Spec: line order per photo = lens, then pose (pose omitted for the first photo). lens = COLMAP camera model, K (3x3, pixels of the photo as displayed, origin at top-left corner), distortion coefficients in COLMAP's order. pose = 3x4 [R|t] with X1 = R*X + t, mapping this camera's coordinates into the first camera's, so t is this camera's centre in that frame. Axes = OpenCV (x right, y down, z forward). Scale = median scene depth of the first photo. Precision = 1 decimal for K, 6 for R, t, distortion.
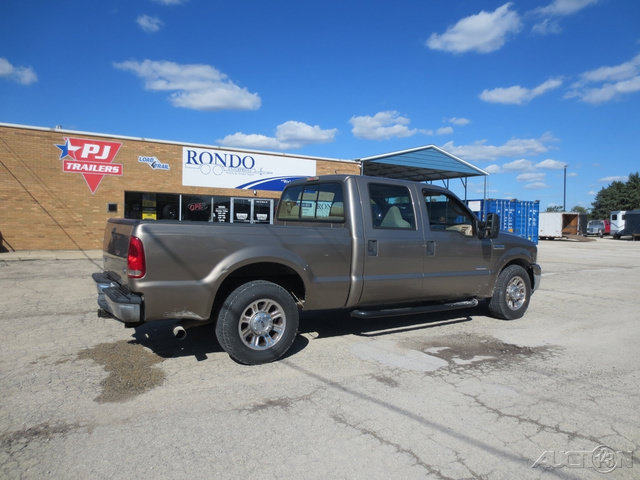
lens RADIAL K [[458.7, 0, 320.7], [0, 458.7, 241.7], [0, 0, 1]] dist [-0.026691, 0.004755]
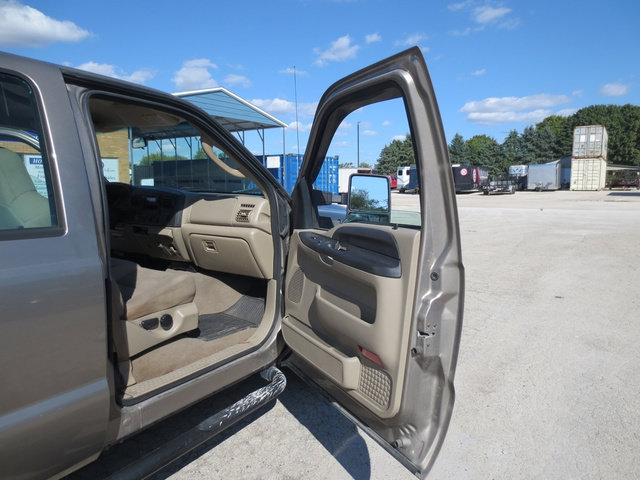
lens RADIAL K [[458.7, 0, 324.8], [0, 458.7, 234.9], [0, 0, 1]] dist [-0.026691, 0.004755]
pose [[0.908835, -0.064968, 0.412066, 0.045031], [0.032511, 0.995825, 0.085300, -0.008573], [-0.415887, -0.064127, 0.907152, 0.125884]]
